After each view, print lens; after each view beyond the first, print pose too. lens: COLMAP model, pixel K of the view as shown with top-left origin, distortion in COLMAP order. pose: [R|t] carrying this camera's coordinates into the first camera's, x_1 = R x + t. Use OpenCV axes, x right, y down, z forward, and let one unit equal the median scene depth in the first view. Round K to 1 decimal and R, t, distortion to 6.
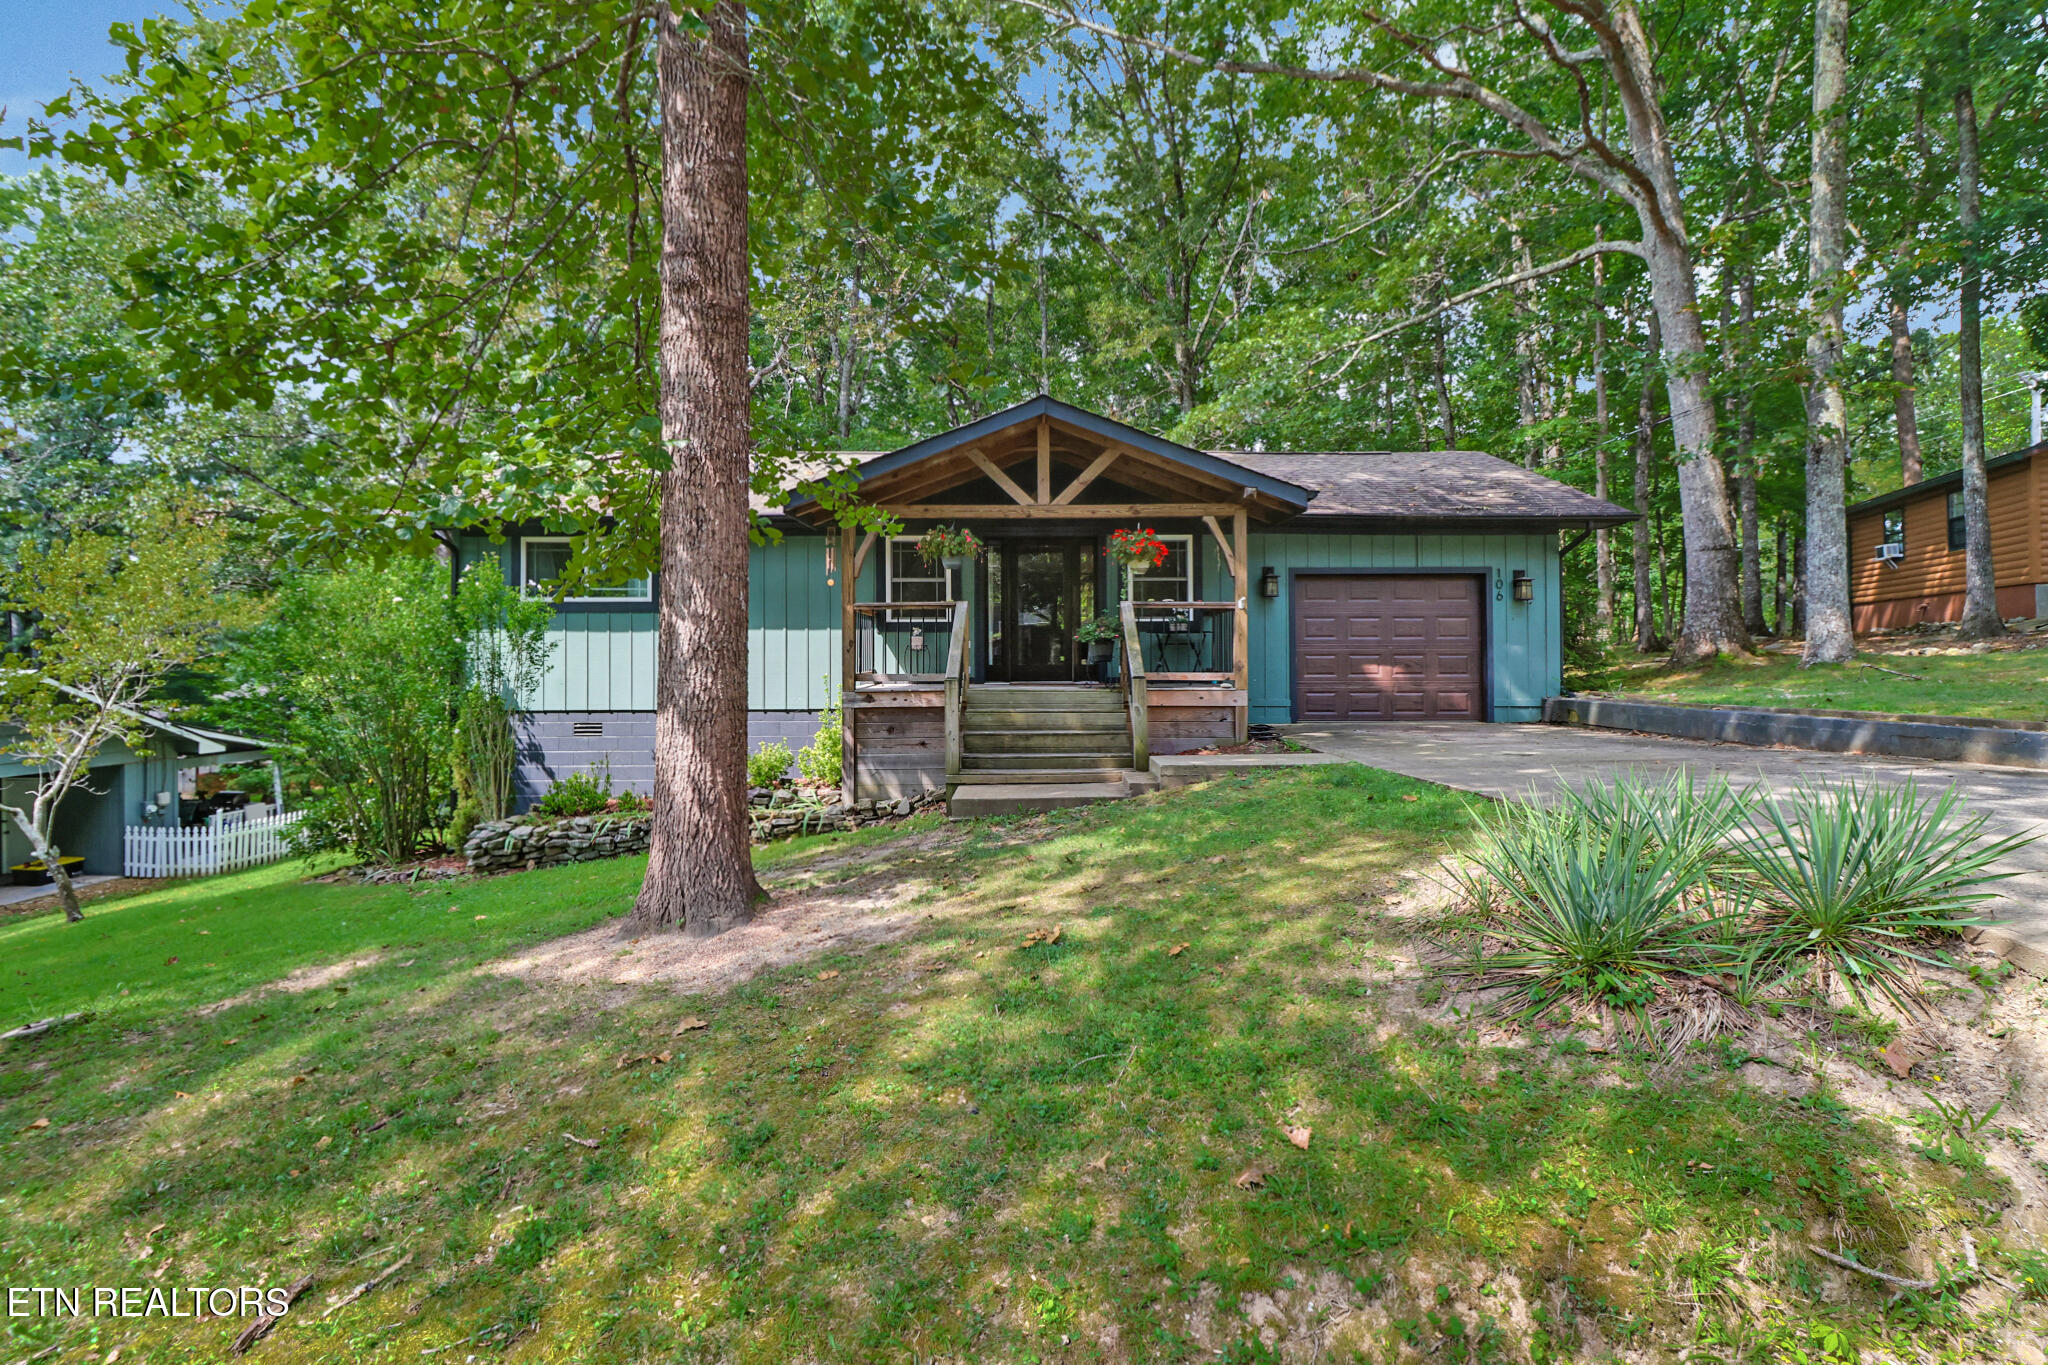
lens RADIAL K [[953.6, 0, 1038.7], [0, 953.6, 682.0], [0, 0, 1]] dist [0.008344, -0.010171]
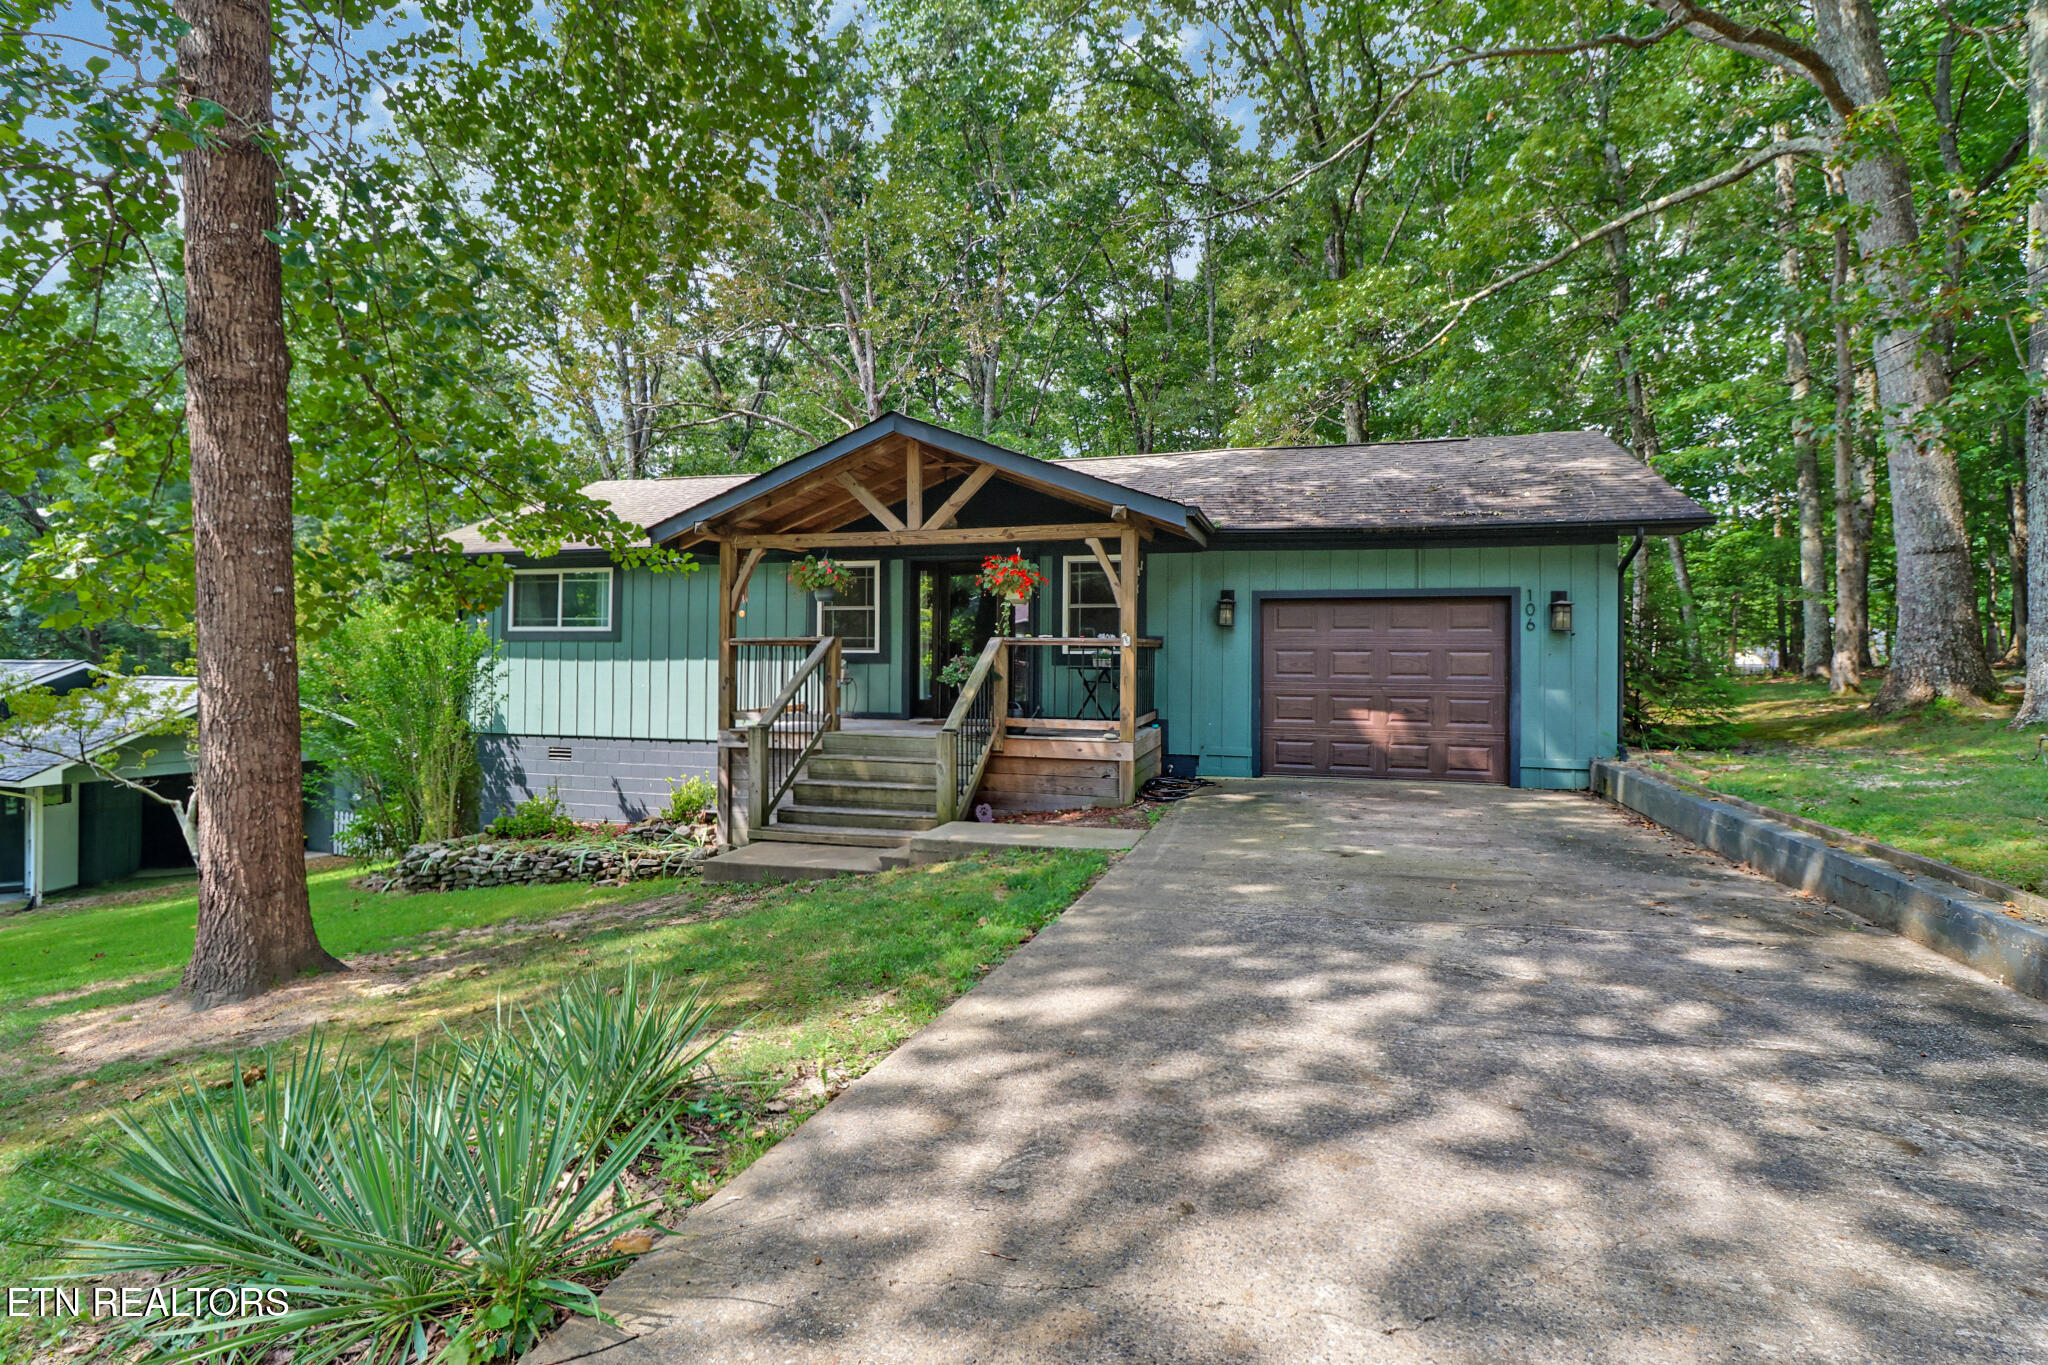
lens RADIAL K [[1003.5, 0, 1036.7], [0, 1003.5, 667.2], [0, 0, 1]] dist [0.001554, -0.001805]
pose [[0.956218, 0.012544, -0.292387, 0.394418], [-0.016166, 0.999820, -0.009975, -0.047941], [0.292209, 0.014265, 0.956248, 0.124181]]
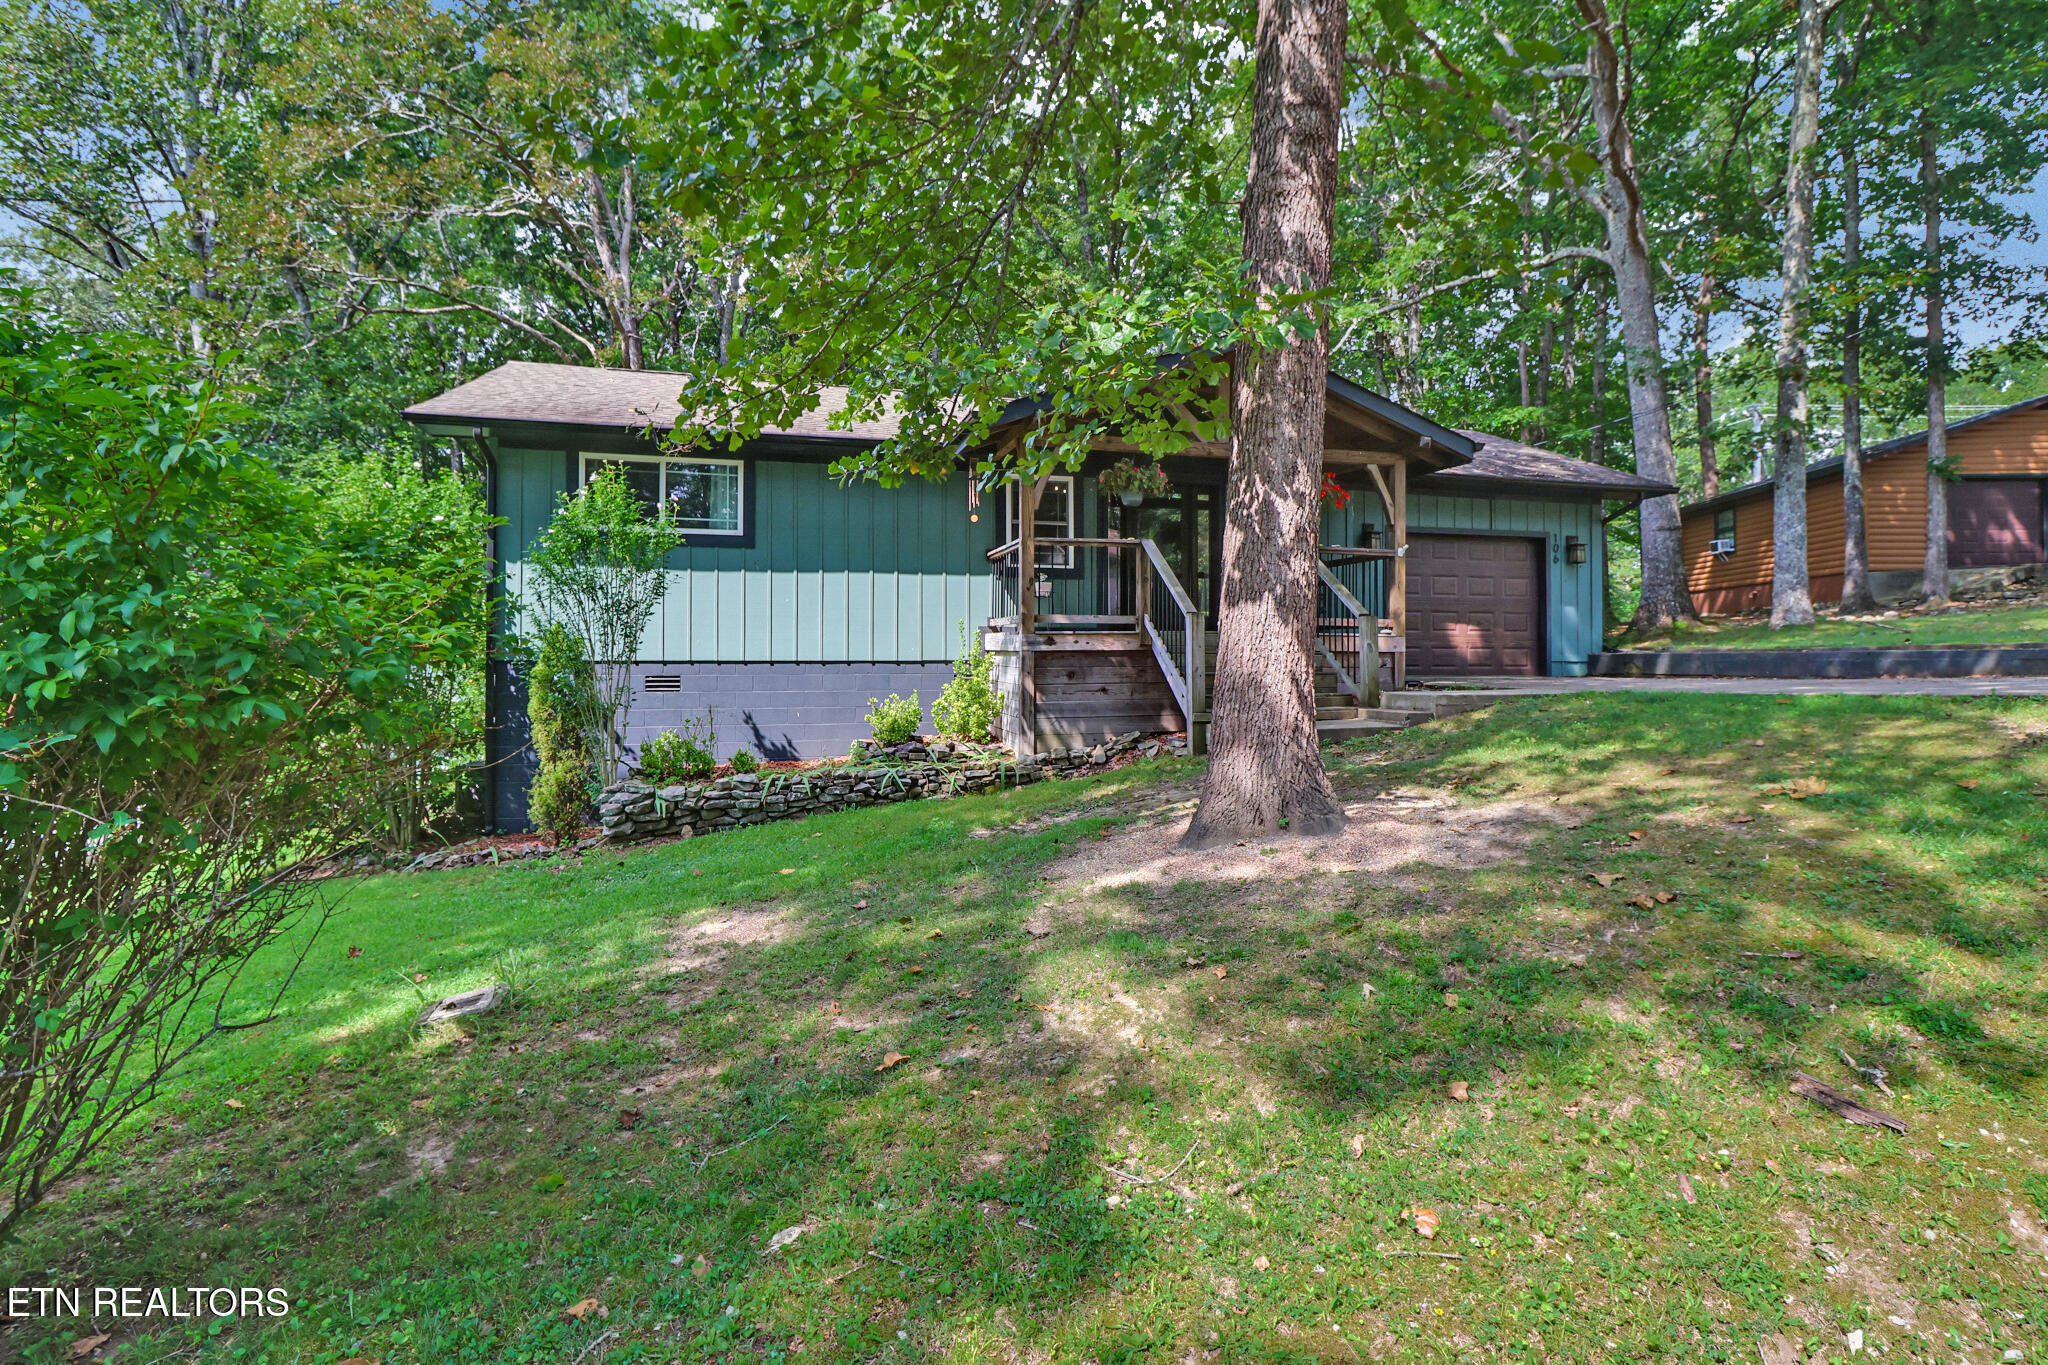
lens RADIAL K [[1003.5, 0, 1045.3], [0, 1003.5, 693.4], [0, 0, 1]] dist [0.001554, -0.001805]
pose [[0.966051, -0.003450, 0.258329, -0.432820], [0.001172, 0.999959, 0.008969, 0.059053], [-0.258349, -0.008362, 0.966015, 0.057492]]
